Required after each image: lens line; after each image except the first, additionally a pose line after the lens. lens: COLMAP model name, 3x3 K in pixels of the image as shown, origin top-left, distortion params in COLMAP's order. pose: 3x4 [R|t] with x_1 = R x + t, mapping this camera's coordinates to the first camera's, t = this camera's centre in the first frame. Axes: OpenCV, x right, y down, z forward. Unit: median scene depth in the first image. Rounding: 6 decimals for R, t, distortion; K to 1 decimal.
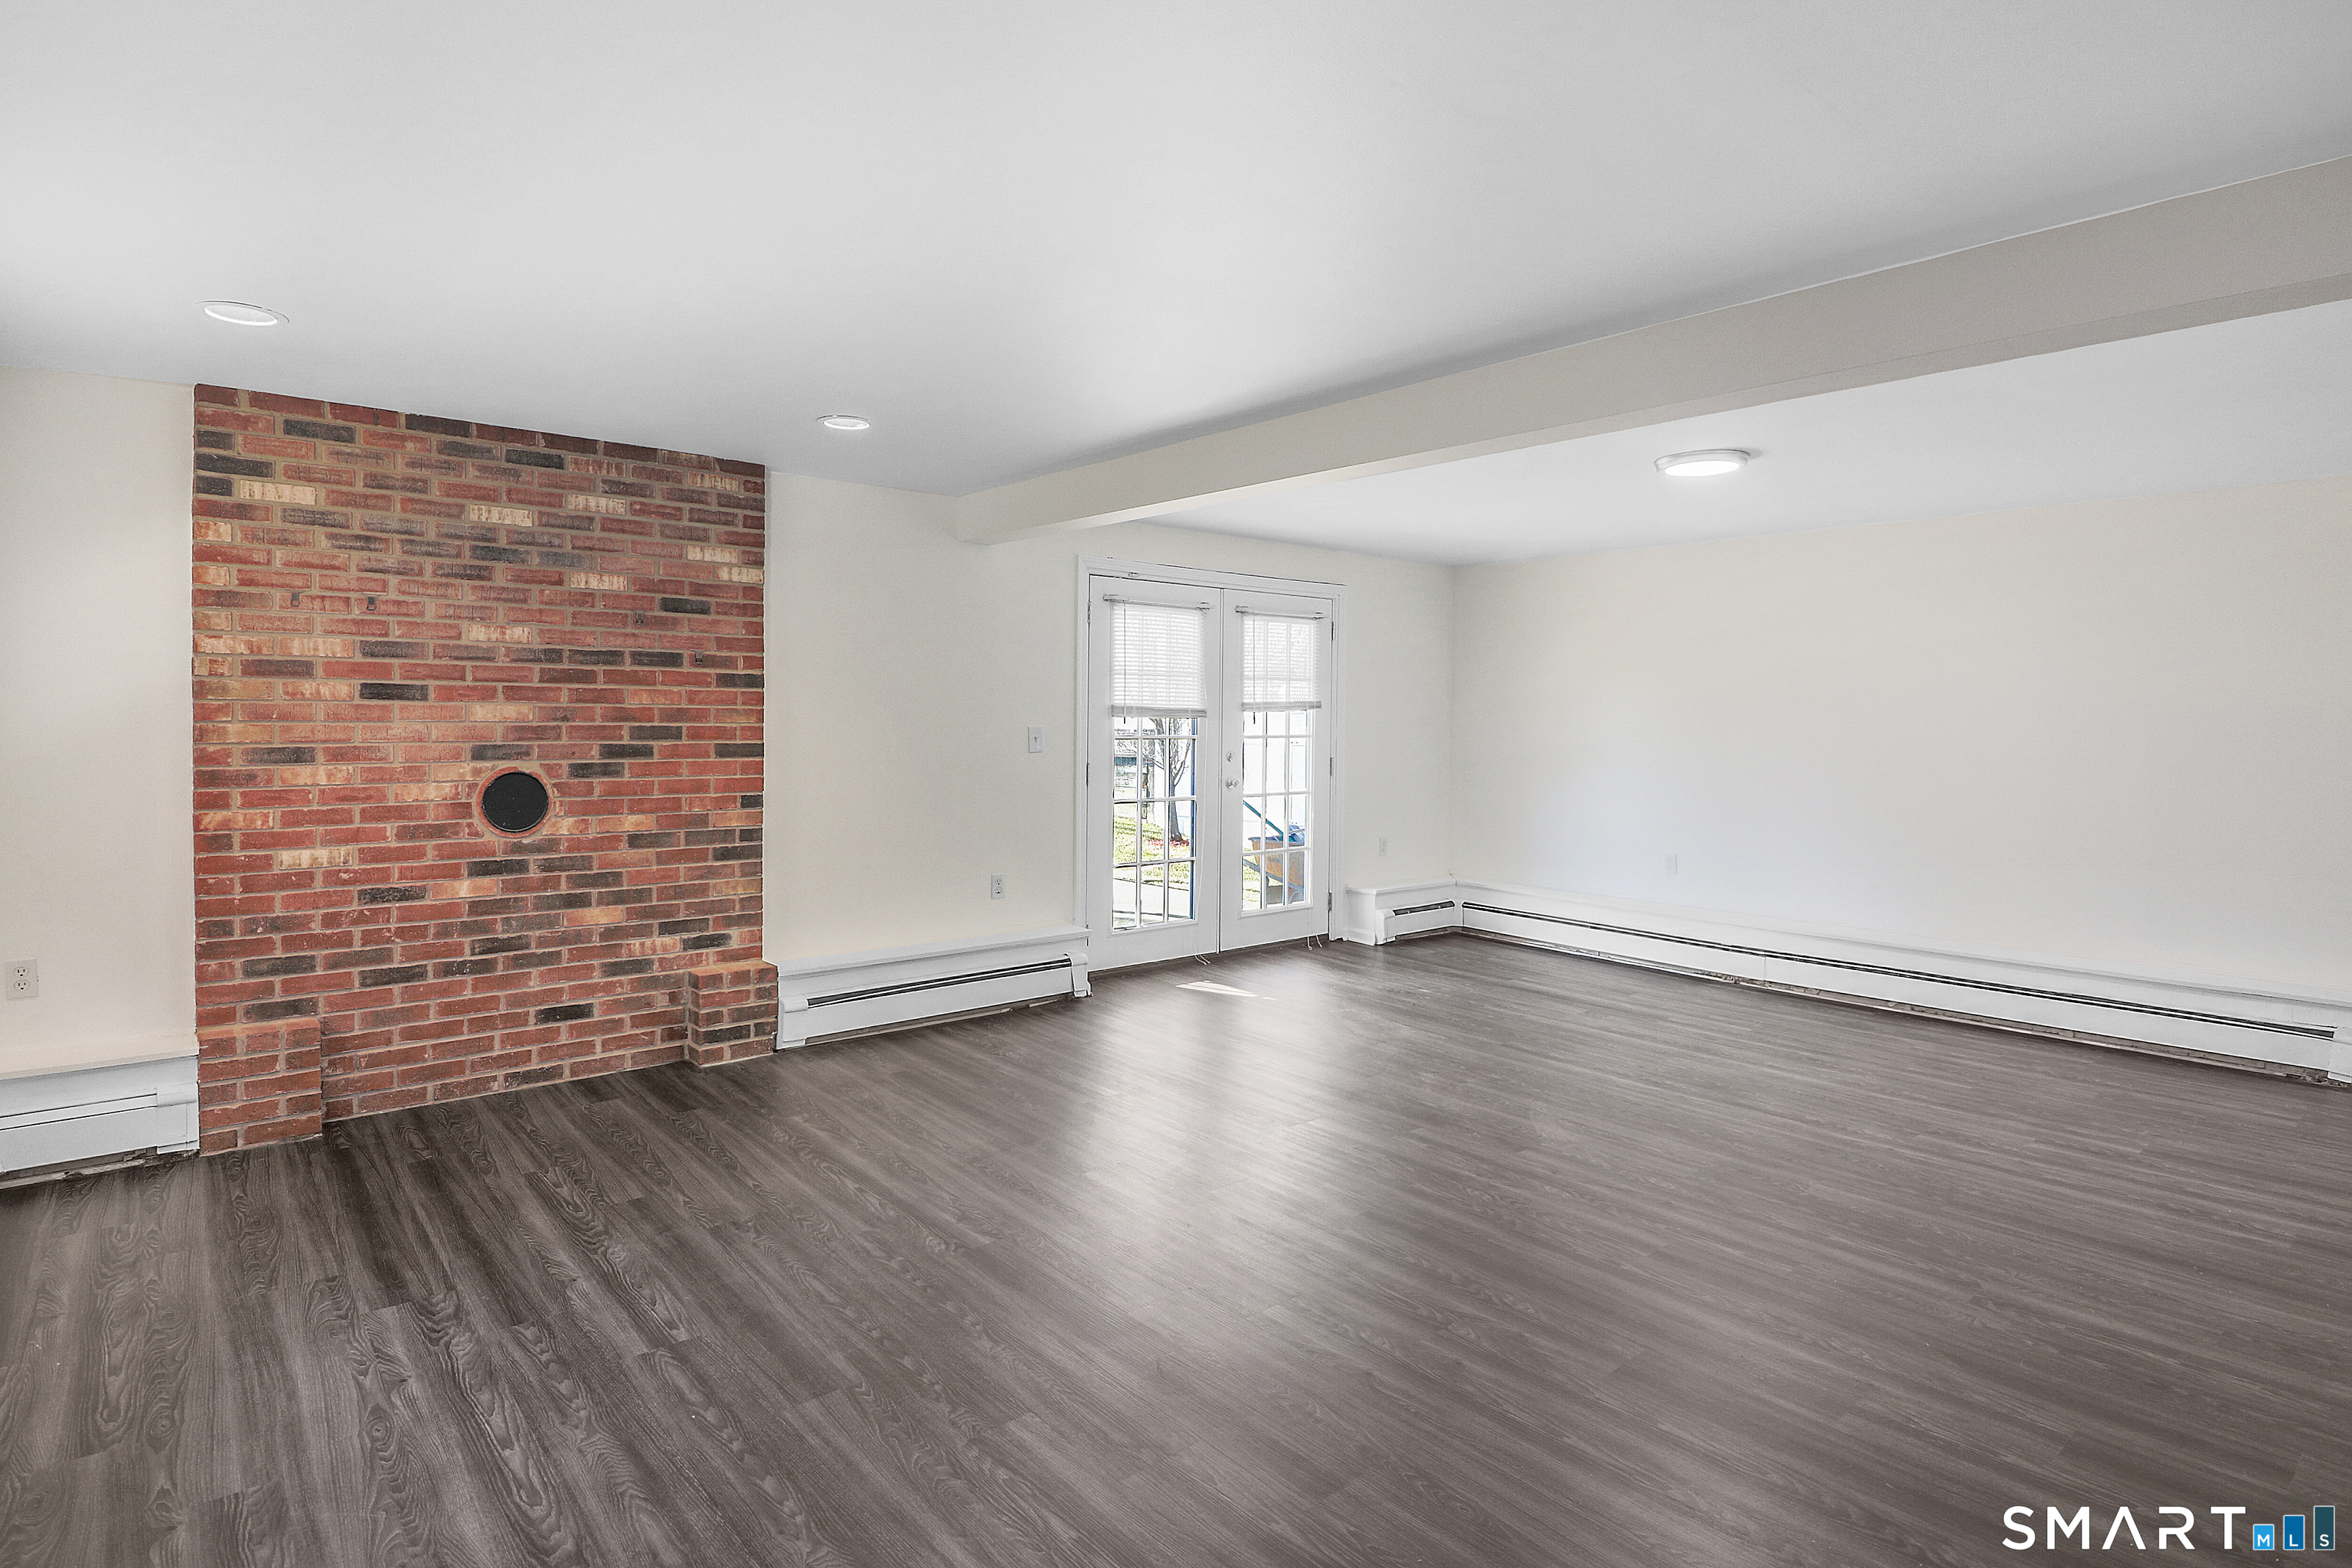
lens RADIAL K [[1207.6, 0, 1164.8], [0, 1207.6, 727.5], [0, 0, 1]] dist [0.001285, -0.014026]
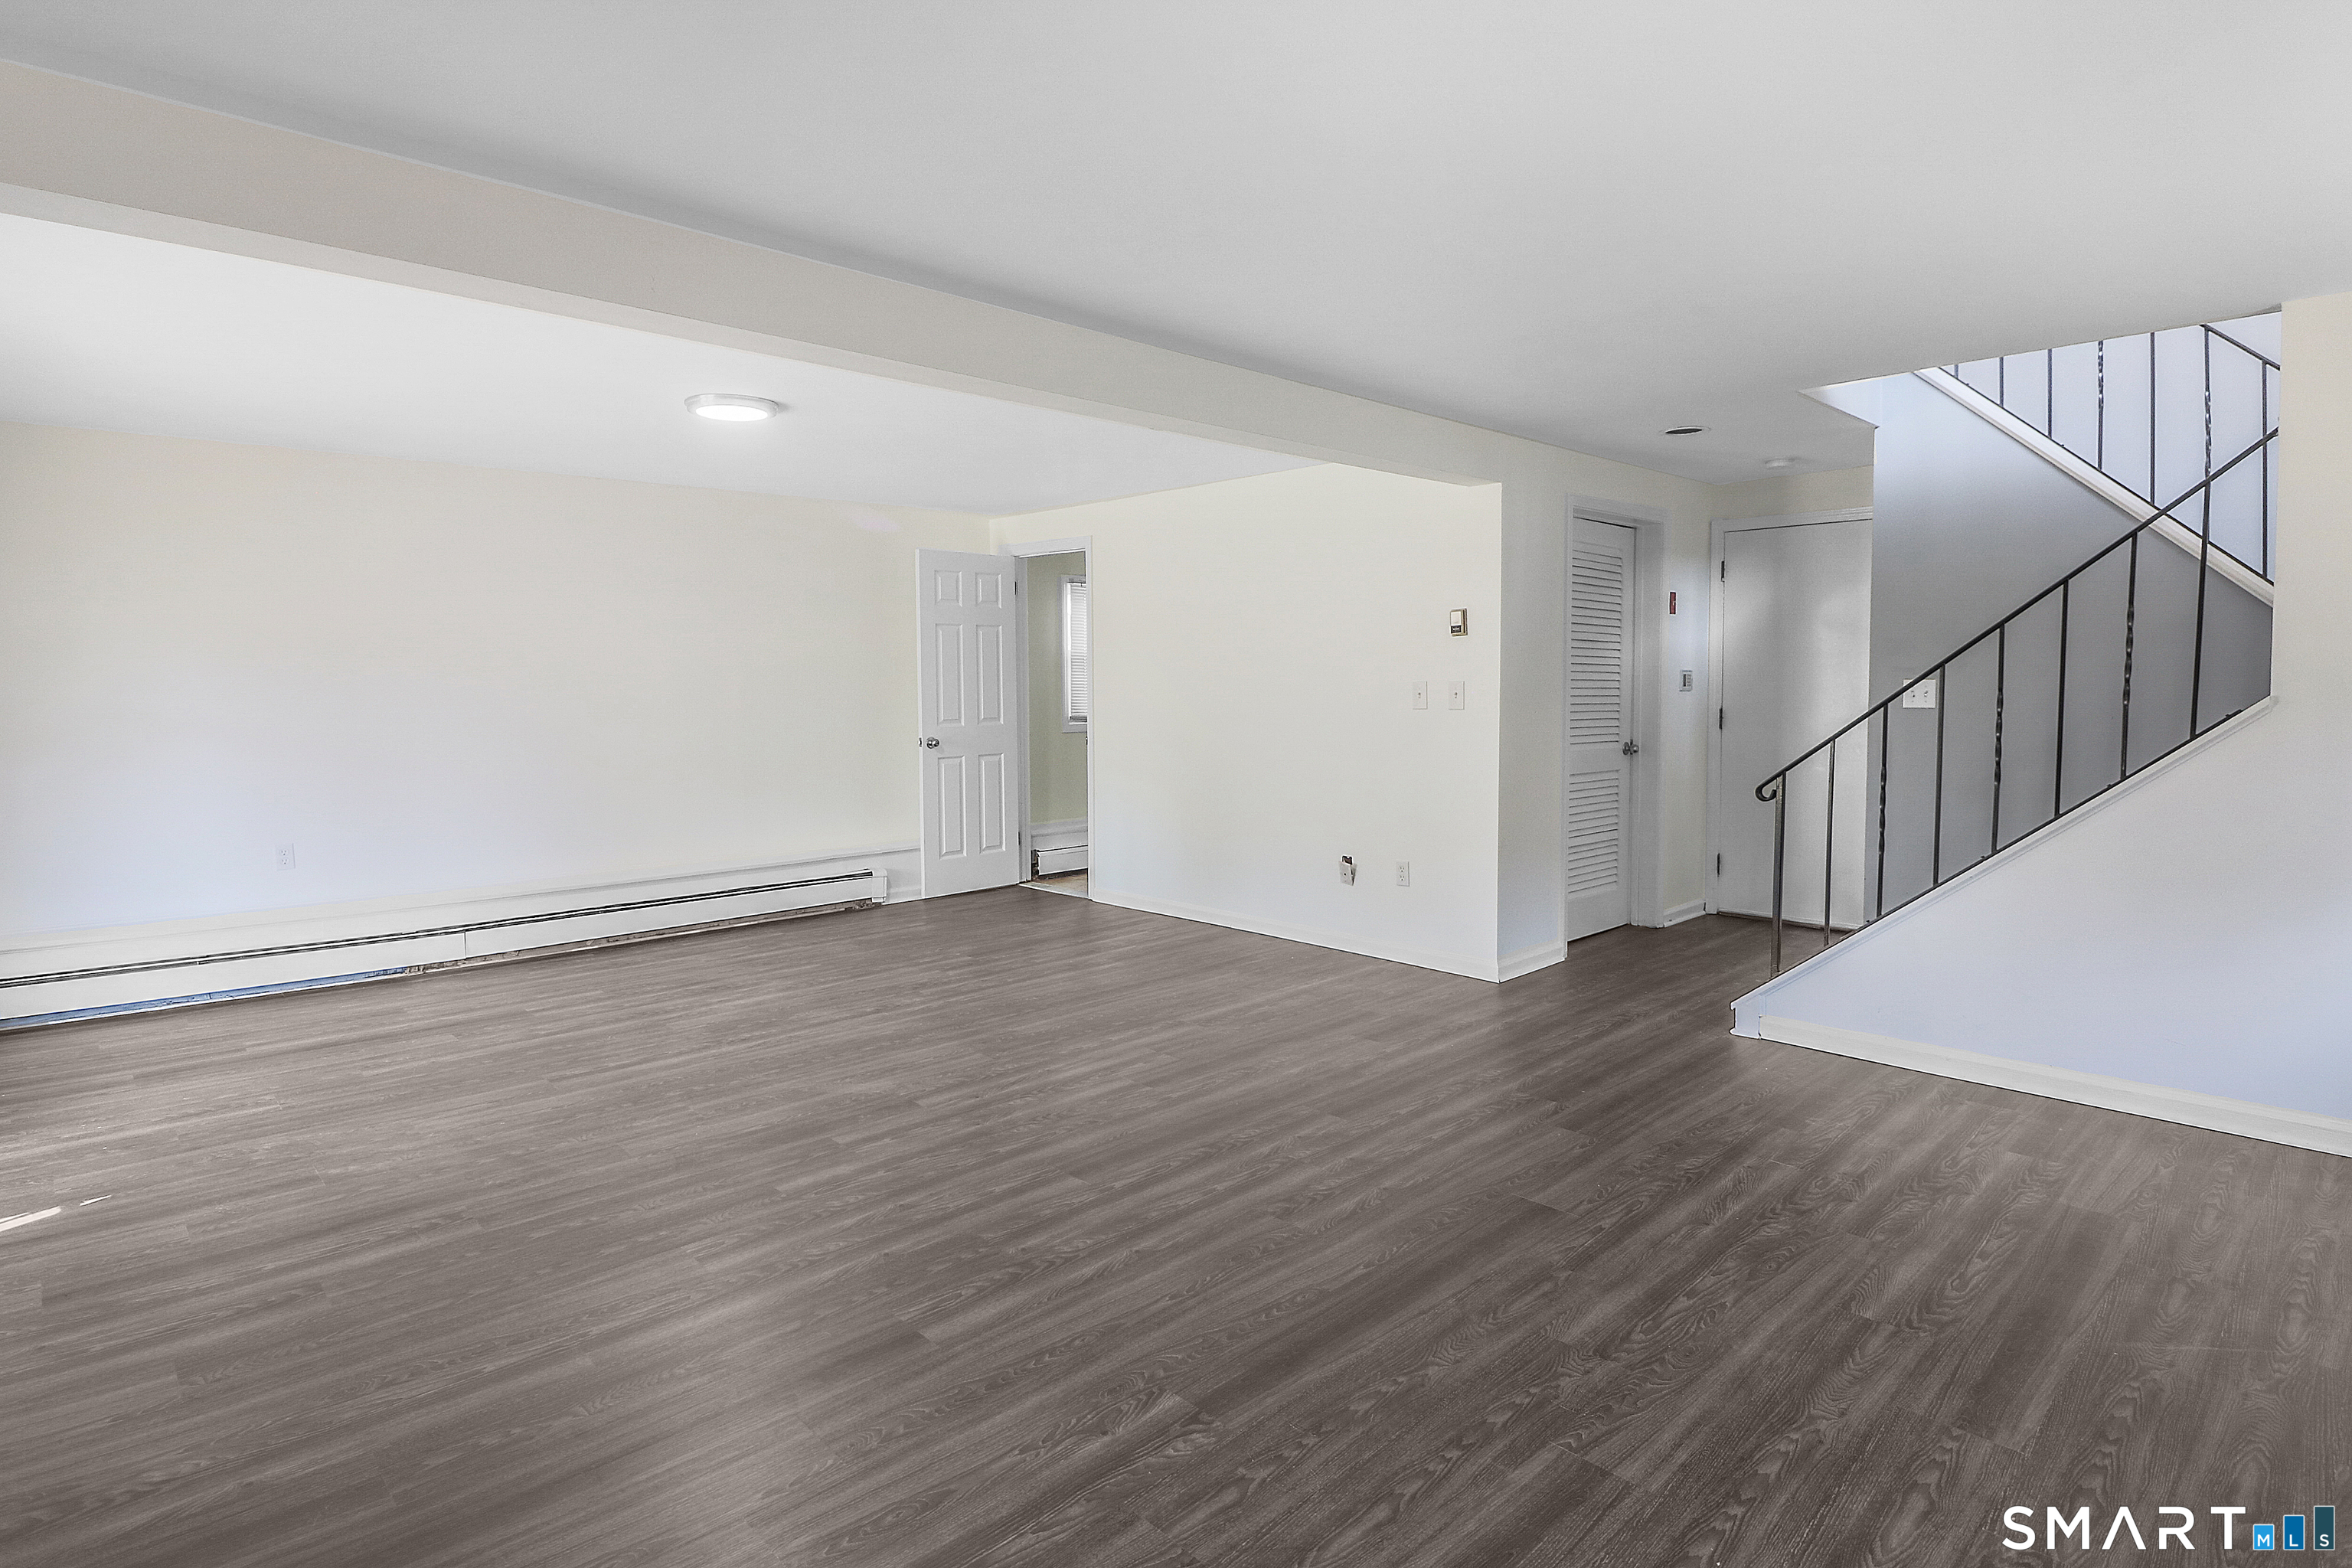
lens RADIAL K [[1207.6, 0, 1164.8], [0, 1207.6, 727.5], [0, 0, 1]] dist [0.001285, -0.014026]
pose [[-0.051702, -0.050716, 0.997374, -0.712279], [0.014753, 0.998562, 0.051541, -0.001426], [-0.998554, 0.017379, -0.050879, 0.889004]]
